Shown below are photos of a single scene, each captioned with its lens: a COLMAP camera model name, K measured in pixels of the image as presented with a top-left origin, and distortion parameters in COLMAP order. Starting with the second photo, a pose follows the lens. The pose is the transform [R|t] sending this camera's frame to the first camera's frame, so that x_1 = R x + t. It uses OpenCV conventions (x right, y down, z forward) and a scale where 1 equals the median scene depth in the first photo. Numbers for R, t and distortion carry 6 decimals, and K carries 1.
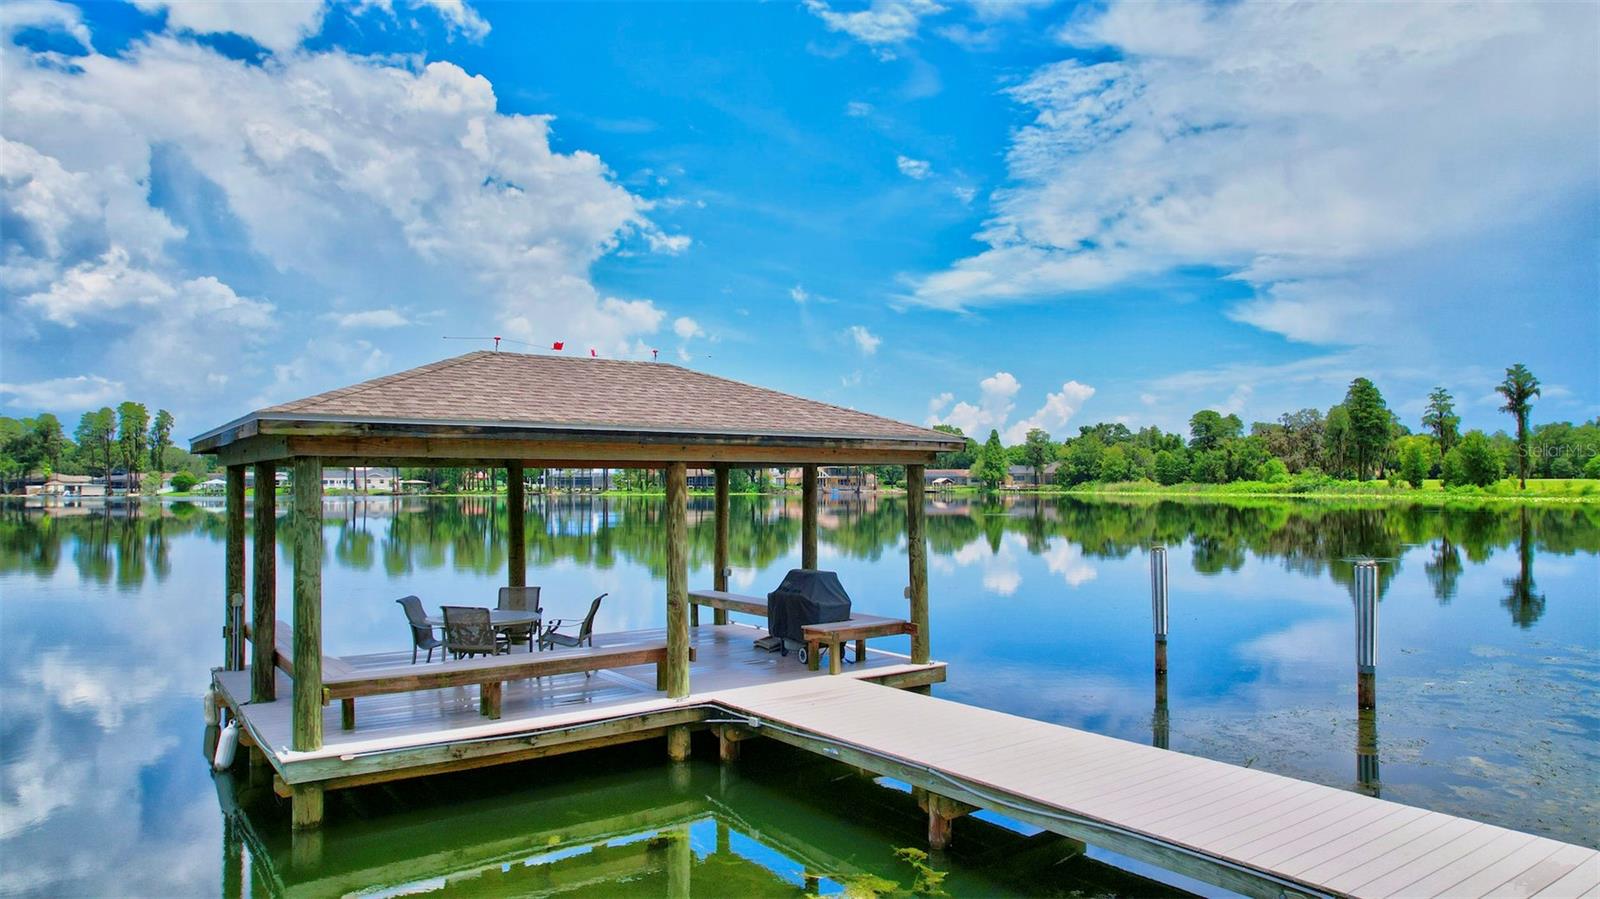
lens RADIAL K [[1001.8, 0, 803.7], [0, 1001.8, 454.6], [0, 0, 1]] dist [-0.086771, 0.063288]
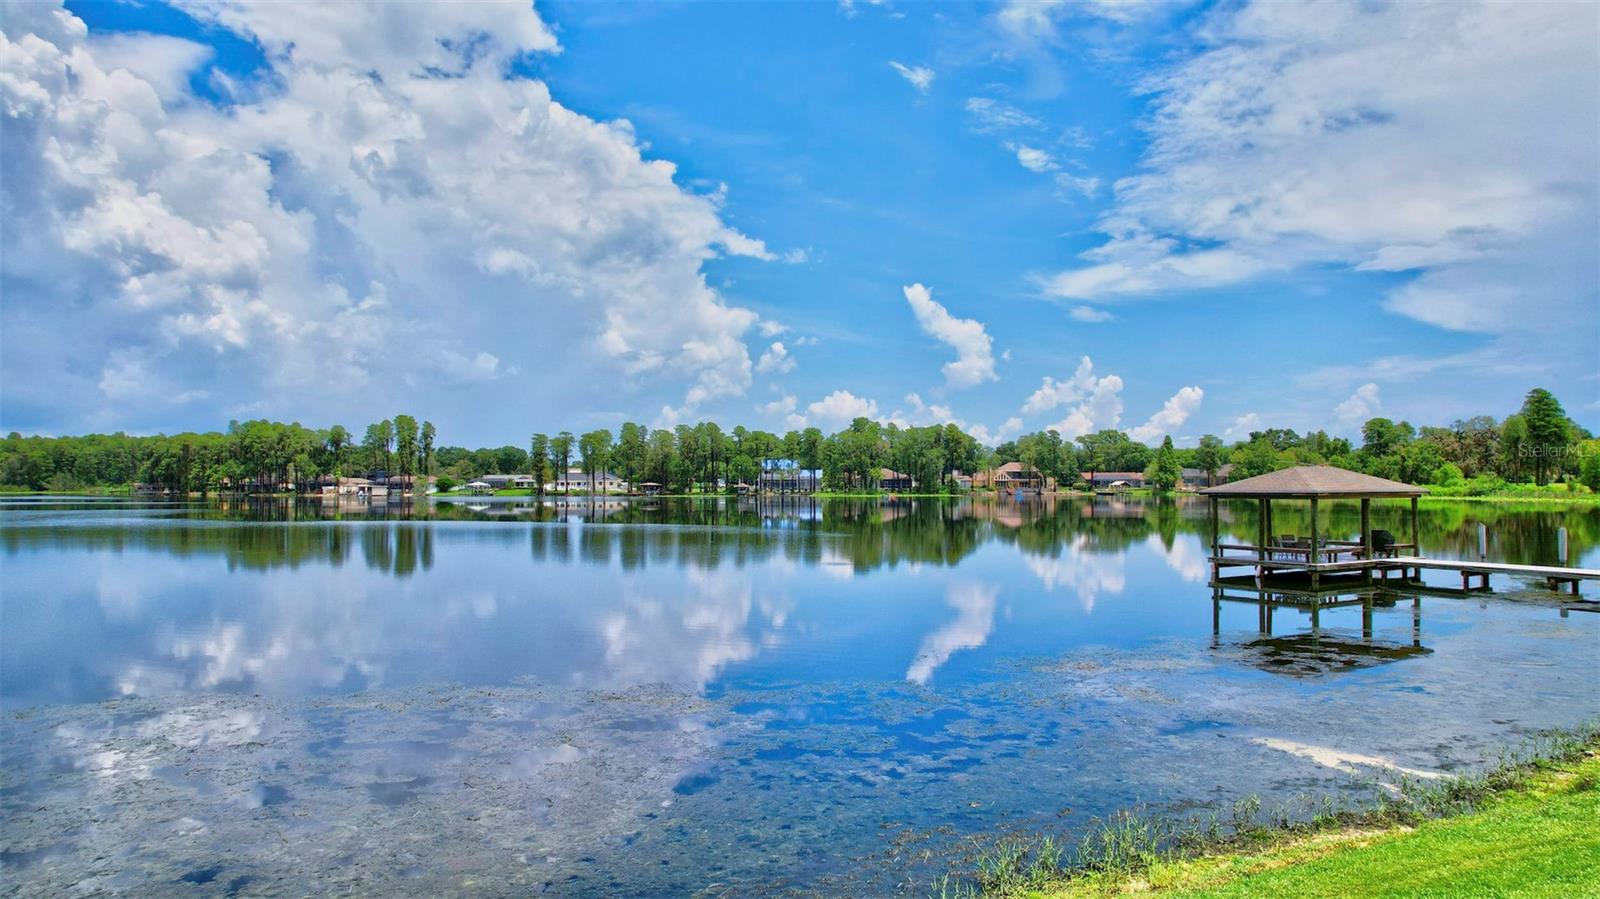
lens RADIAL K [[1001.8, 0, 803.7], [0, 1001.8, 454.6], [0, 0, 1]] dist [-0.086771, 0.063288]
pose [[0.992560, -0.001548, -0.121746, -0.076614], [0.001605, 0.999999, 0.000368, -0.006532], [0.121745, -0.000560, 0.992561, -0.117866]]
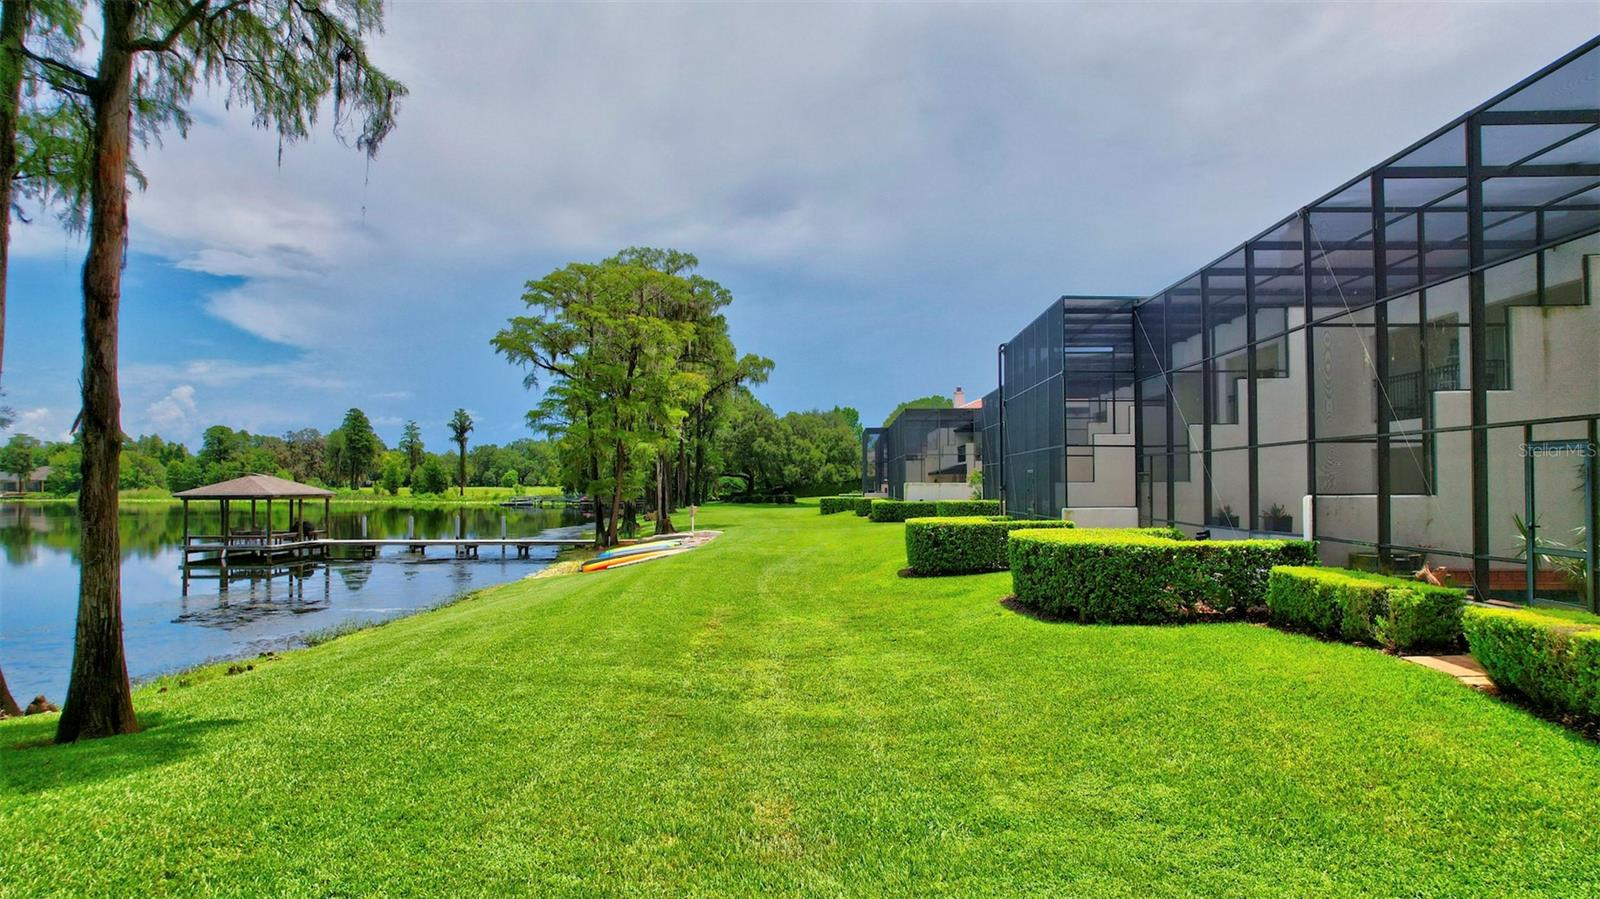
lens RADIAL K [[1001.8, 0, 803.7], [0, 1001.8, 454.6], [0, 0, 1]] dist [-0.086771, 0.063288]
pose [[0.569039, 0.025698, 0.821909, -0.123926], [-0.021893, 0.999631, -0.016097, -0.008294], [-0.822019, -0.008835, 0.569391, -0.172139]]
